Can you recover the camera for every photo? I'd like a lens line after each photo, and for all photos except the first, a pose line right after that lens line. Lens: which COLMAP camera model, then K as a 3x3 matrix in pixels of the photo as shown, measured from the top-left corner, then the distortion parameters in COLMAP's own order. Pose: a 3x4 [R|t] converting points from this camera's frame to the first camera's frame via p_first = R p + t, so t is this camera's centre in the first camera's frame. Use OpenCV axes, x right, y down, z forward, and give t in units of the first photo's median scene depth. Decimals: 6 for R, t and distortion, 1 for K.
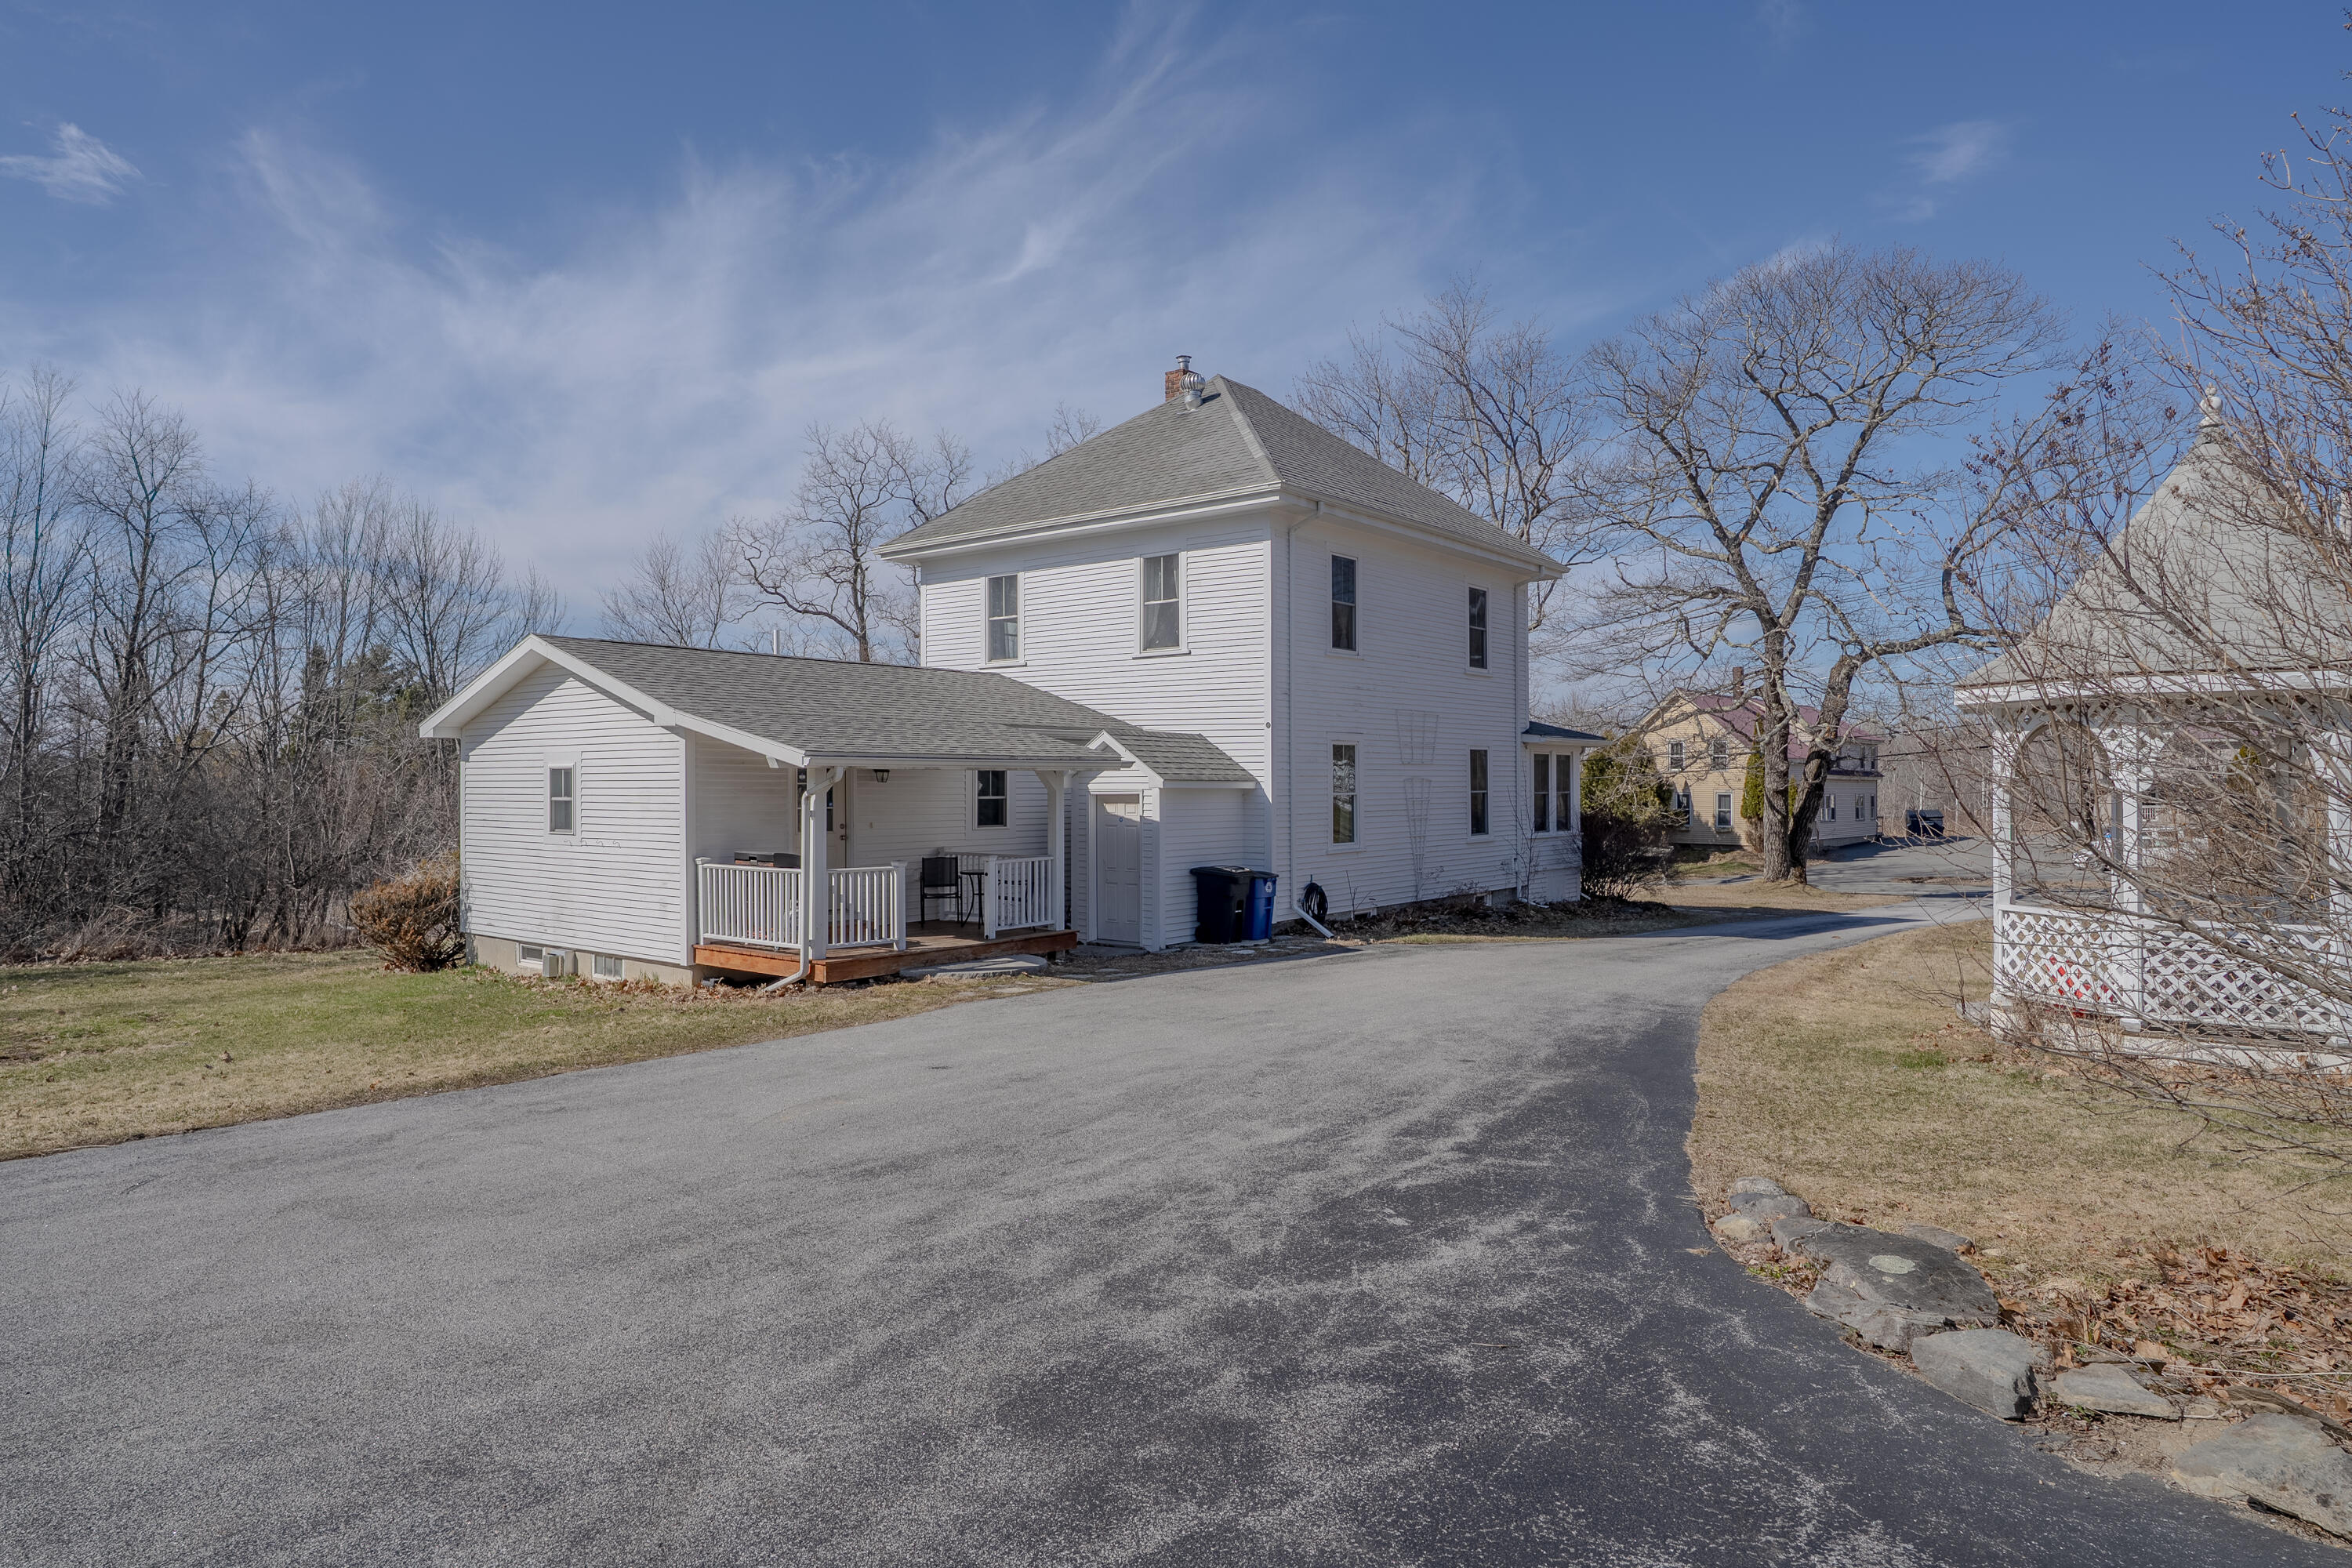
lens RADIAL K [[1385.9, 0, 1177.5], [0, 1385.9, 780.7], [0, 0, 1]] dist [0.030973, -0.000676]
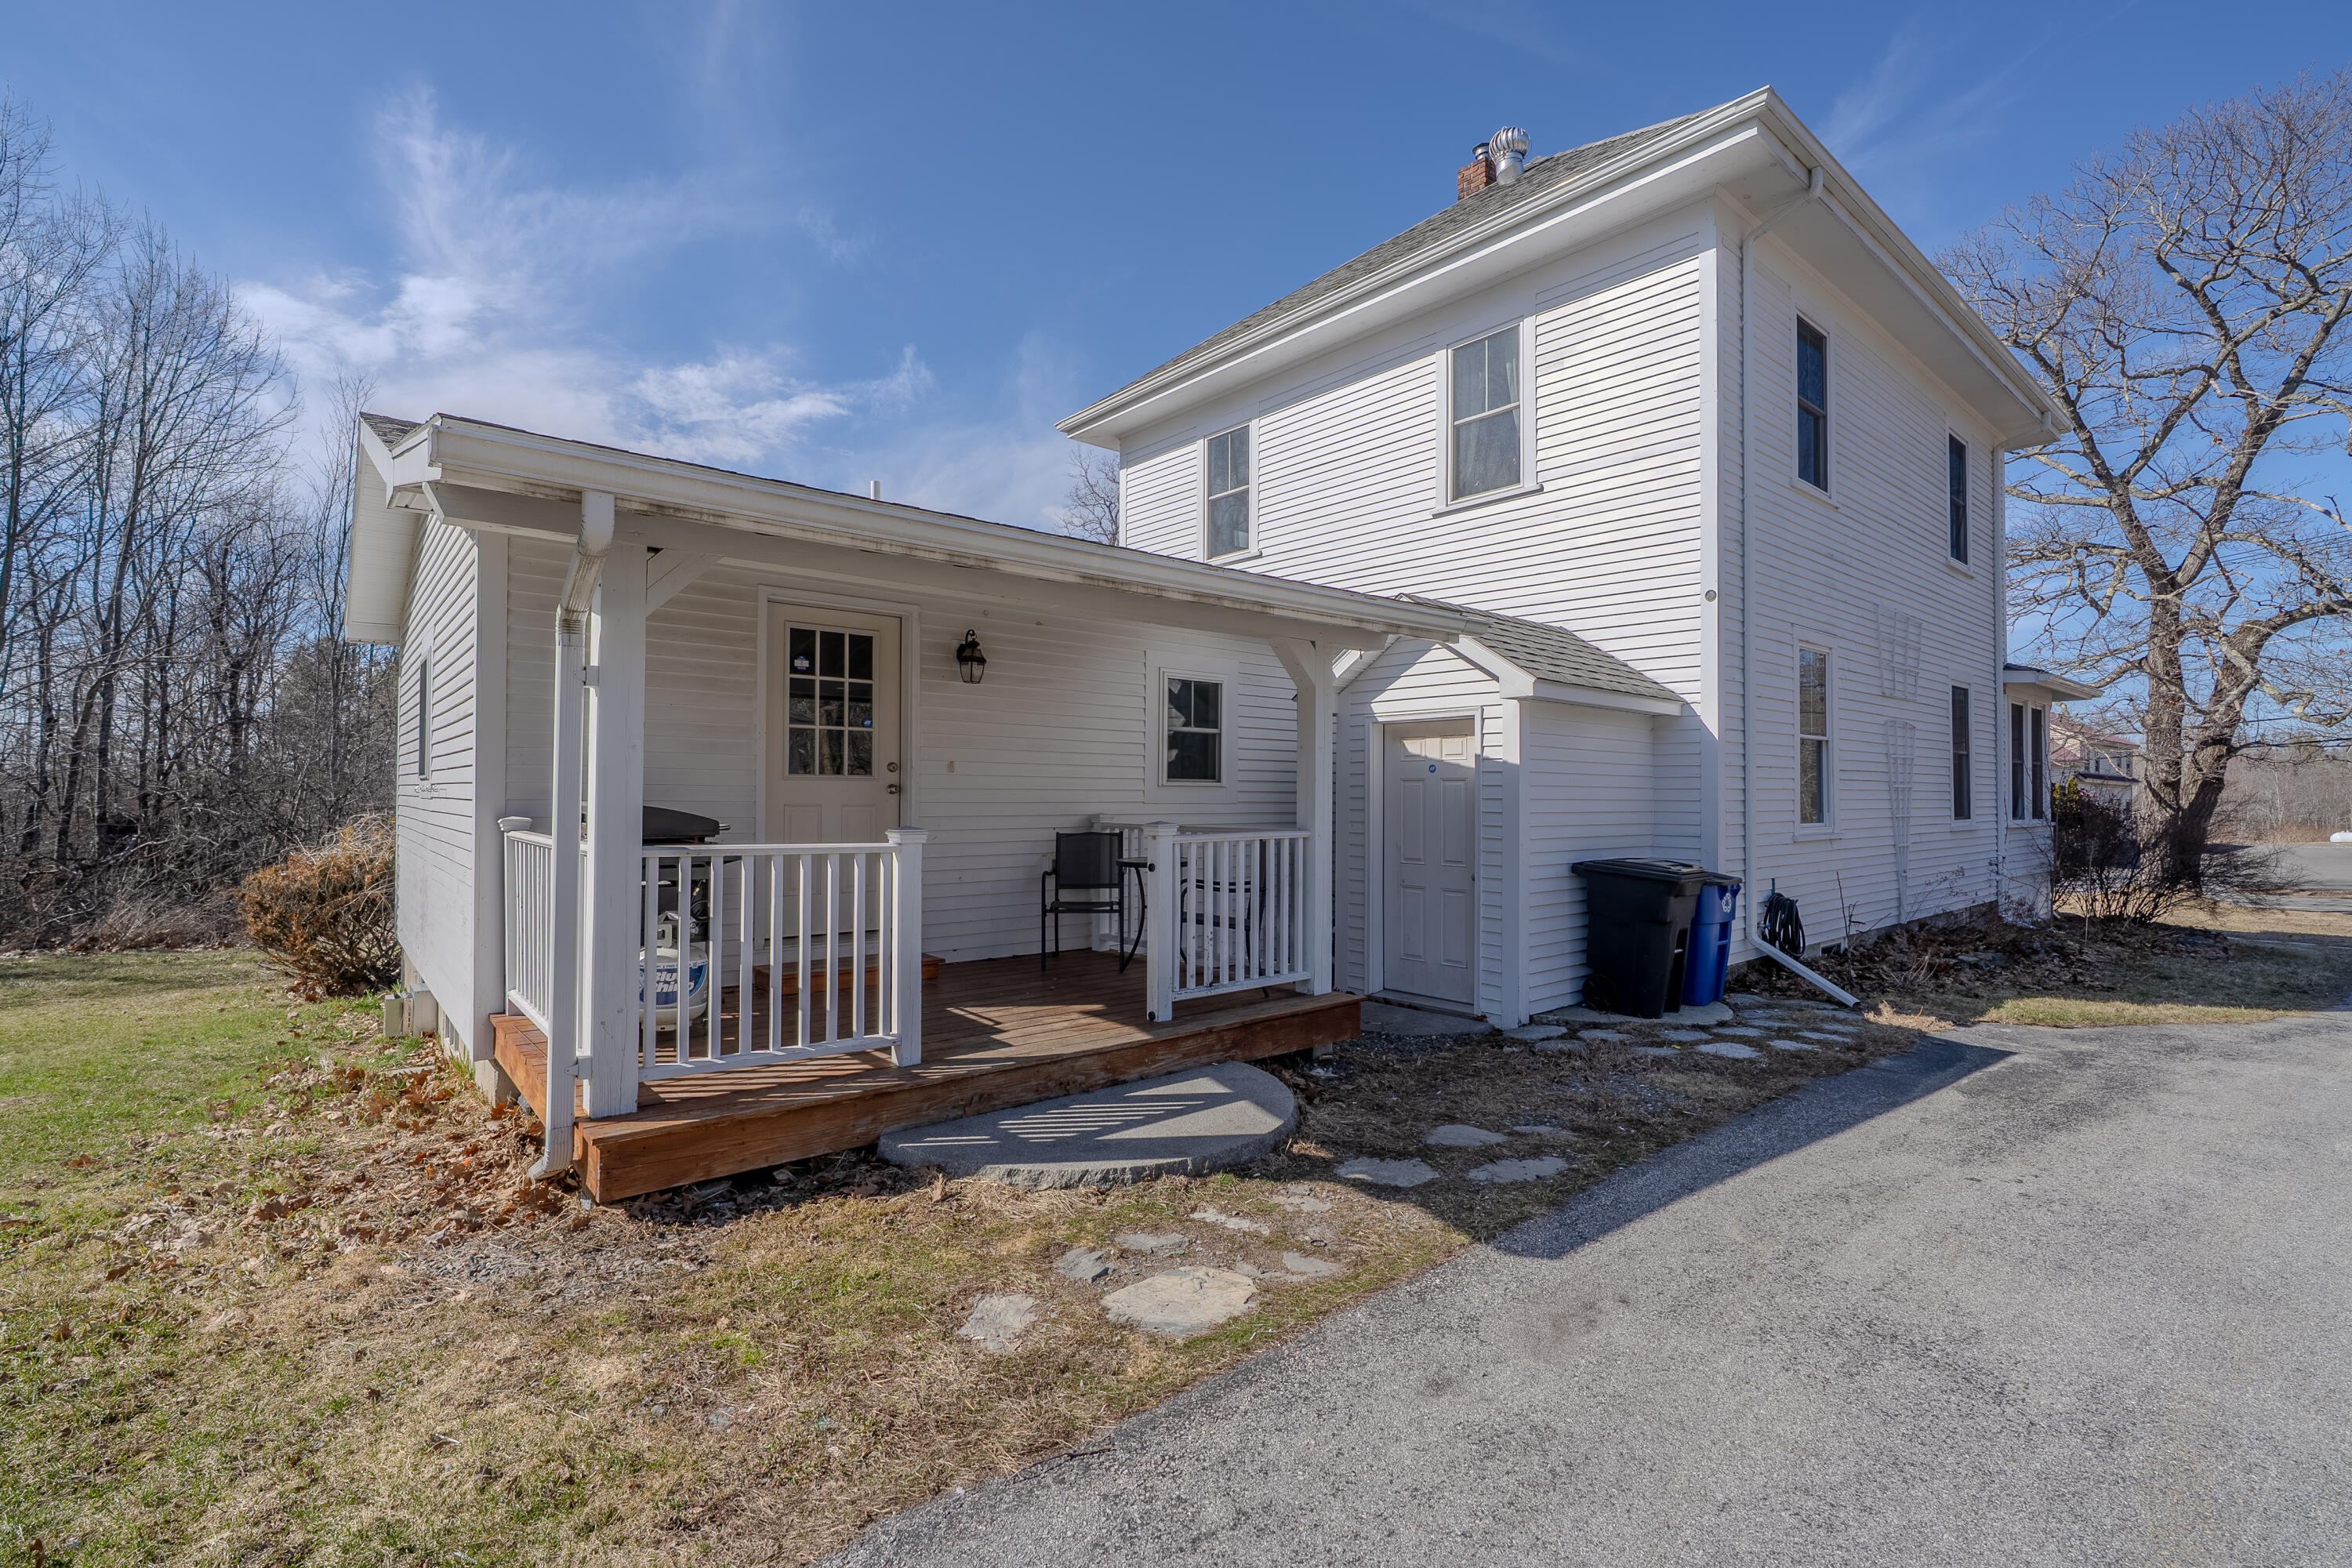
lens RADIAL K [[1056.1, 0, 1173.4], [0, 1056.1, 785.1], [0, 0, 1]] dist [-0.002571, 0.001887]
pose [[0.979844, 0.003677, -0.199730, -0.055379], [-0.005315, 0.999956, -0.007666, 0.036772], [0.199693, 0.008573, 0.979821, 0.562977]]
